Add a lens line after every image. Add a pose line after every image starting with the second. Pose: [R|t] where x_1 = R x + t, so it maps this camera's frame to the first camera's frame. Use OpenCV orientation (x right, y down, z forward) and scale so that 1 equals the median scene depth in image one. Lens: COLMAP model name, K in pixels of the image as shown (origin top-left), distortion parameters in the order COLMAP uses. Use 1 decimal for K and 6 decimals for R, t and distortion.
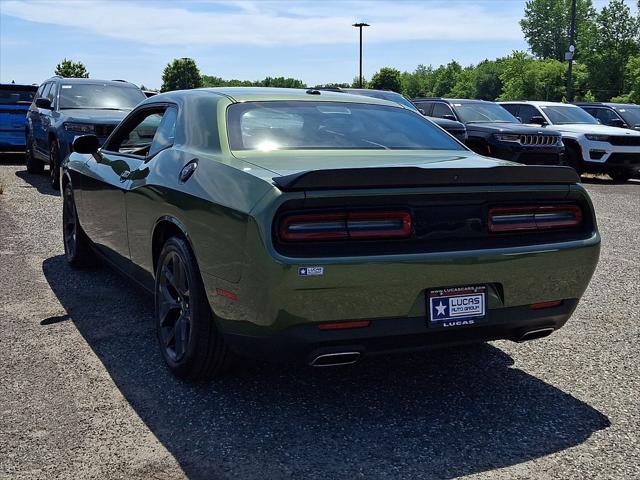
lens RADIAL K [[804.2, 0, 322.7], [0, 804.2, 225.5], [0, 0, 1]] dist [0.217751, -0.593976]
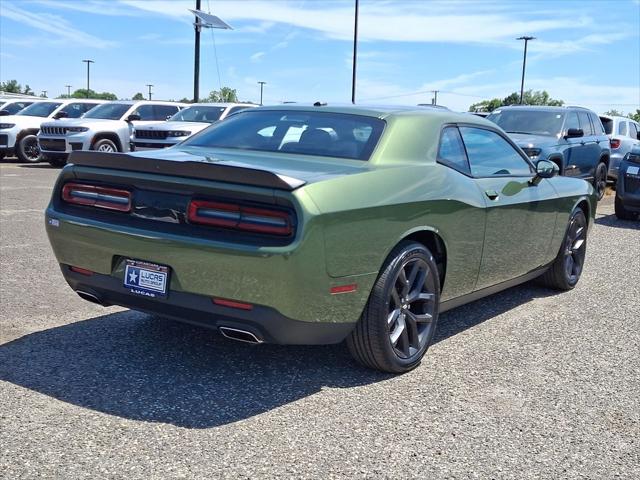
lens RADIAL K [[815.6, 0, 320.0], [0, 815.6, 240.0], [0, 0, 1]] dist [0.229255, -0.654736]
pose [[0.461295, 0.131779, -0.877406, 1.237591], [-0.160192, 0.985027, 0.063722, -0.064816], [0.872666, 0.111159, 0.475498, 0.626134]]
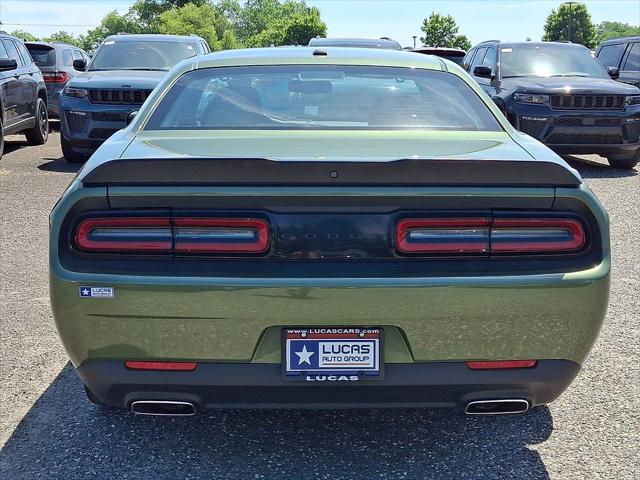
lens RADIAL K [[935.4, 0, 321.0], [0, 935.4, 253.6], [0, 0, 1]] dist [0.299696, -1.041569]
pose [[0.902579, 0.060692, -0.426225, 0.482984], [-0.041203, 0.997646, 0.054807, -0.032803], [0.428548, -0.031906, 0.902955, 0.237908]]
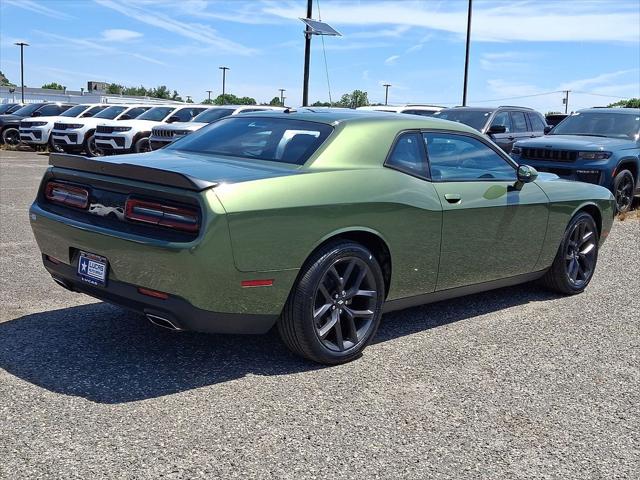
lens RADIAL K [[804.2, 0, 322.7], [0, 804.2, 225.5], [0, 0, 1]] dist [0.217751, -0.593976]
pose [[0.297785, 0.125001, -0.946414, 1.419502], [-0.169847, 0.982510, 0.076327, -0.121166], [0.939402, 0.138016, 0.313808, 0.887072]]
